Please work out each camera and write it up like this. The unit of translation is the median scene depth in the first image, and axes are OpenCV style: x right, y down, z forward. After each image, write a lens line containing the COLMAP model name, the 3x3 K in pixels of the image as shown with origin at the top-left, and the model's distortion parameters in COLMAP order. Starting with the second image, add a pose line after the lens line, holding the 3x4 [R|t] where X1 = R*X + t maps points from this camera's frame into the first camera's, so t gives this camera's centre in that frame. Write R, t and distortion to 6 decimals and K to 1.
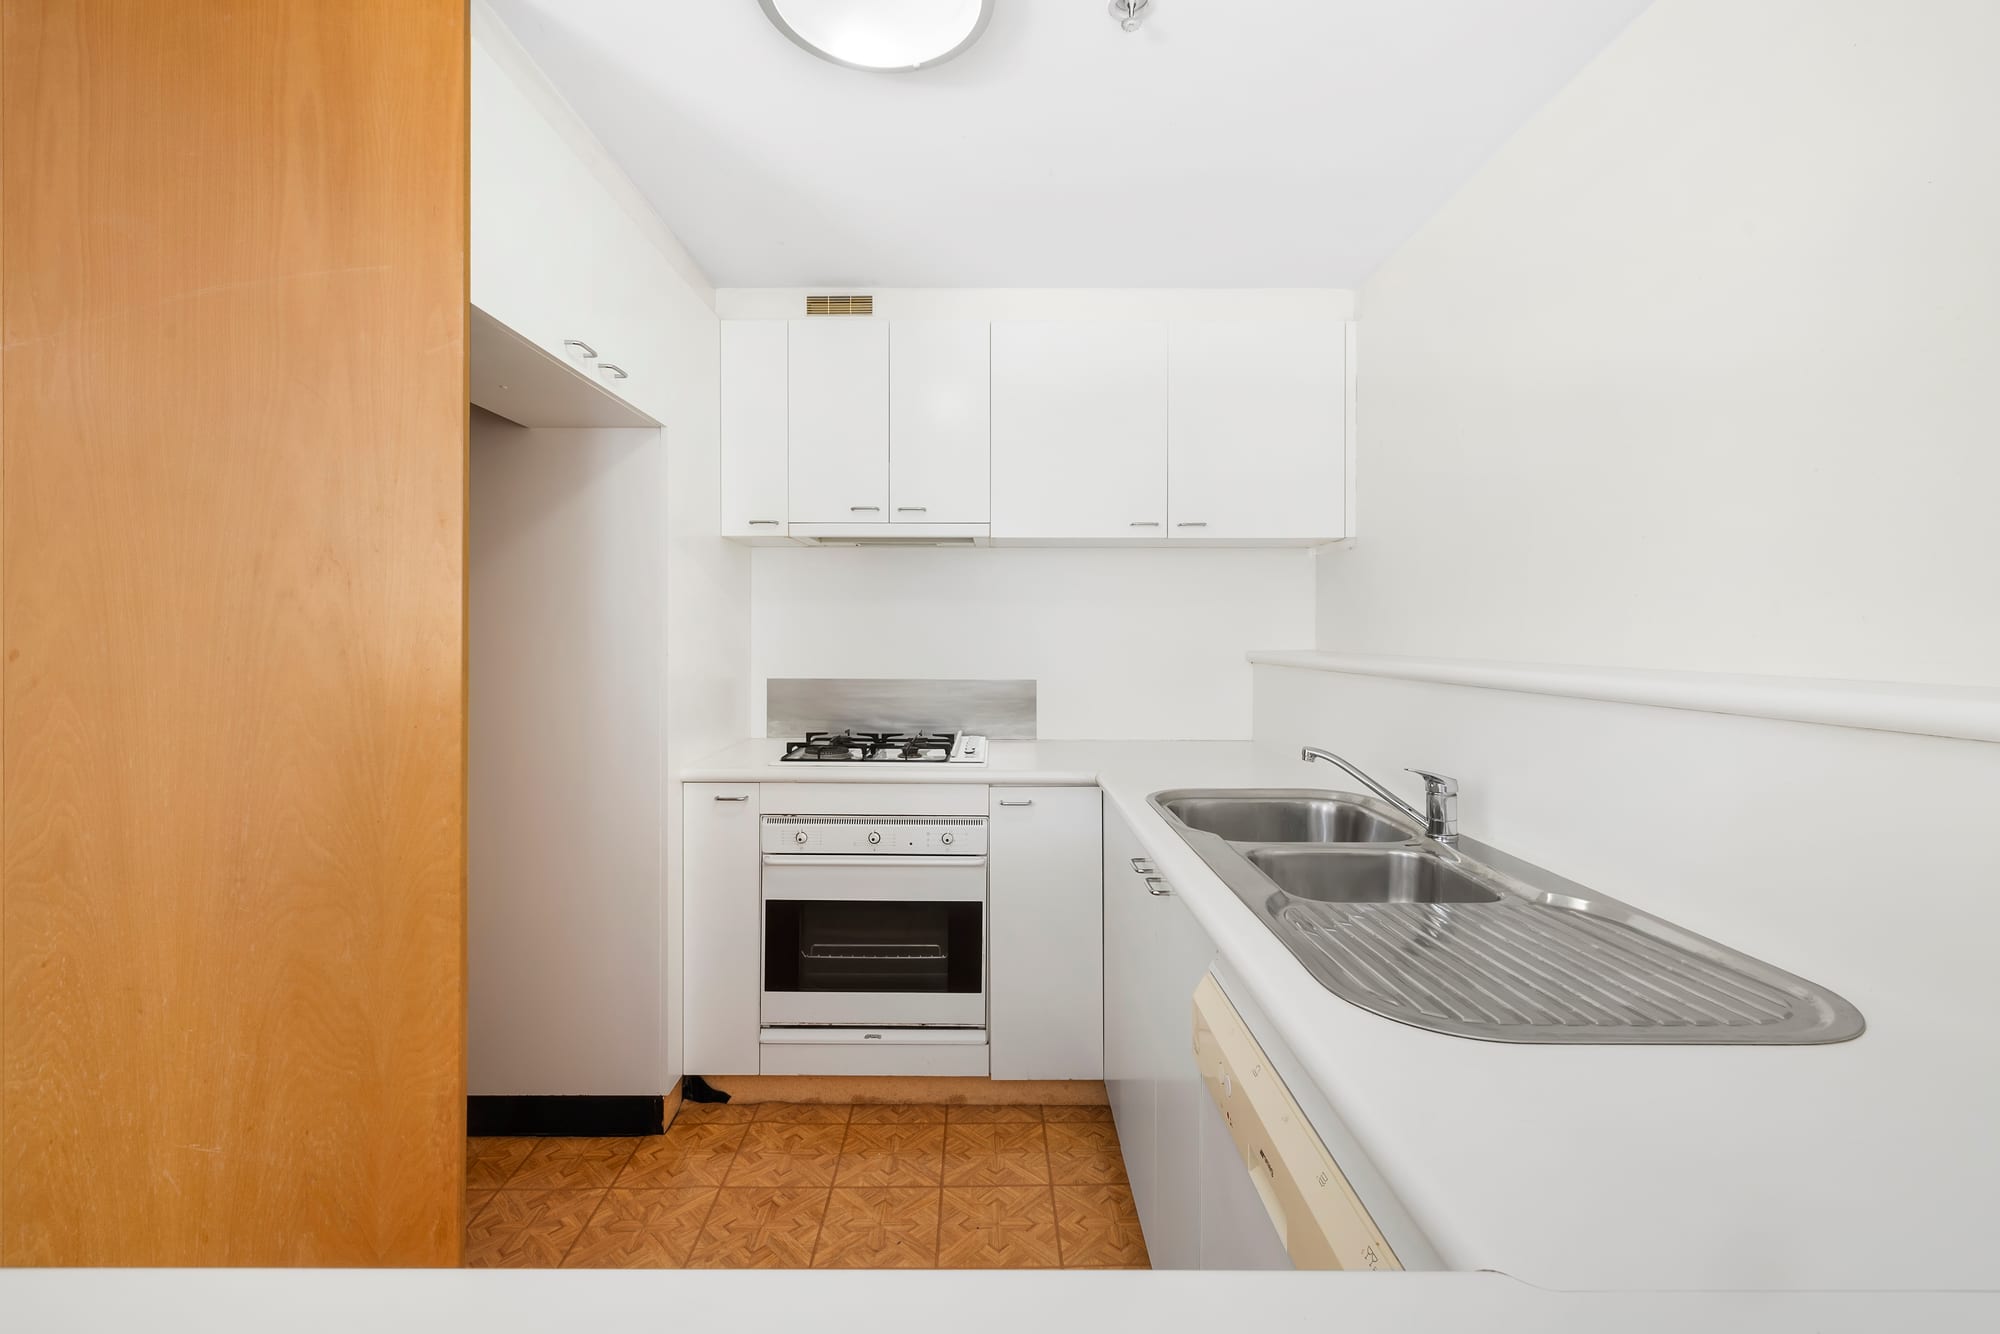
lens RADIAL K [[845.5, 0, 997.5], [0, 845.5, 652.8], [0, 0, 1]] dist [-0.002305, -0.000240]
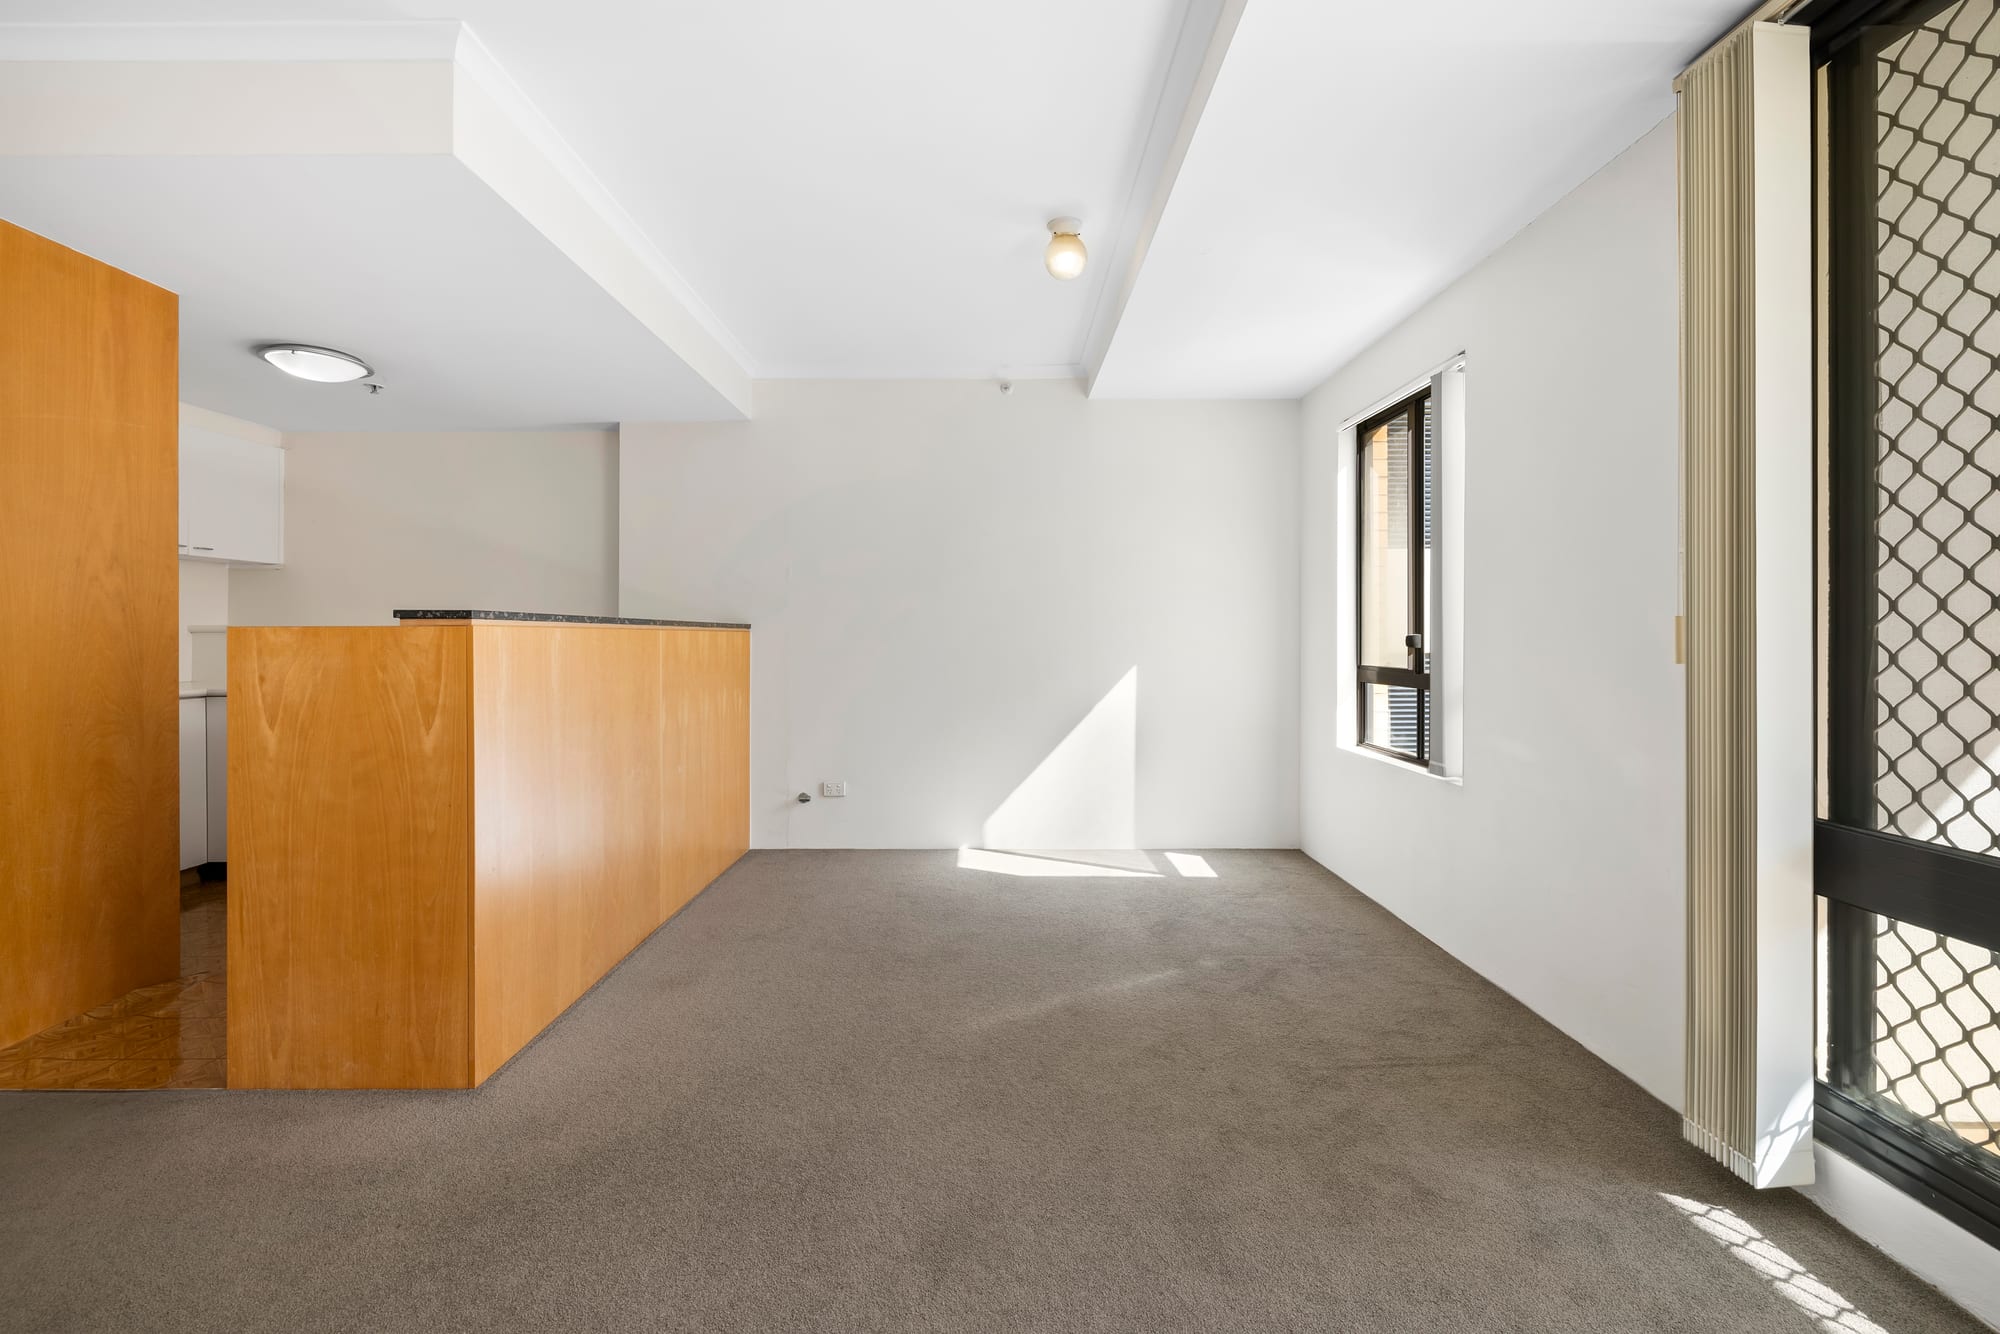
lens RADIAL K [[845.5, 0, 994.9], [0, 845.5, 652.3], [0, 0, 1]] dist [-0.002305, -0.000240]
pose [[-0.000186, -0.010173, 0.999948, -2.817705], [0.010975, 0.999888, 0.010174, 0.107783], [-0.999940, 0.010976, -0.000074, -1.117864]]
